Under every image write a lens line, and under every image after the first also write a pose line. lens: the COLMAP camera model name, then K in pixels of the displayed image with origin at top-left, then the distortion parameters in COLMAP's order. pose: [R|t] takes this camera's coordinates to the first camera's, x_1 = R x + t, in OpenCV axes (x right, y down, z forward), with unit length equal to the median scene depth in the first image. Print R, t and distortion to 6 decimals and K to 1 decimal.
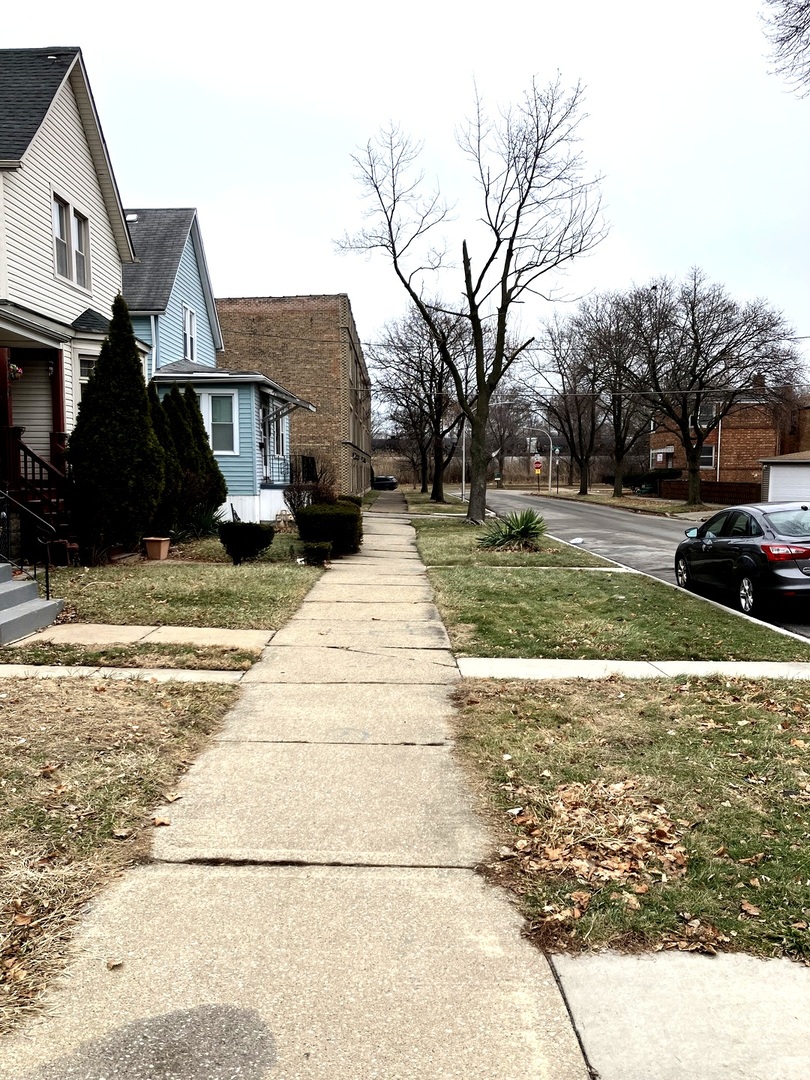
lens RADIAL K [[876.6, 0, 407.5], [0, 876.6, 540.9], [0, 0, 1]] dist [0.028861, -0.041477]
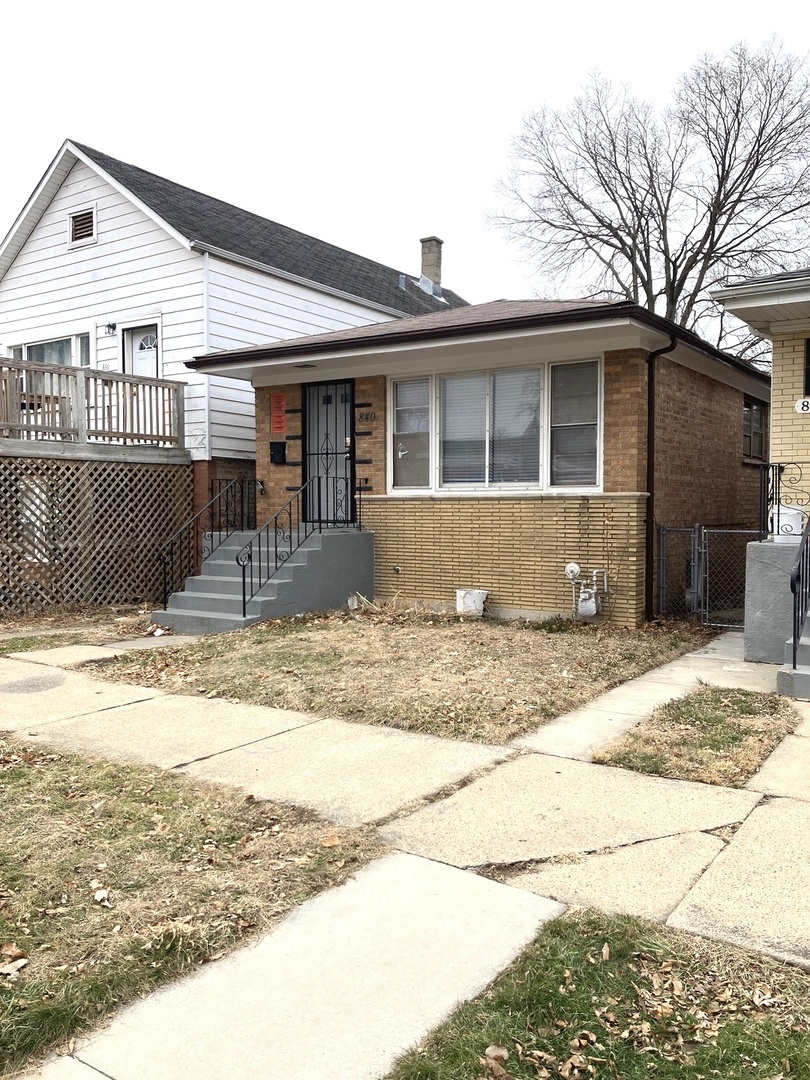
lens RADIAL K [[876.6, 0, 412.3], [0, 876.6, 543.8], [0, 0, 1]] dist [0.028861, -0.041477]
pose [[-0.561801, 0.032557, -0.826632, 1.025601], [-0.068396, 0.993976, 0.085632, -0.178233], [0.824440, 0.104646, -0.556190, 2.549008]]
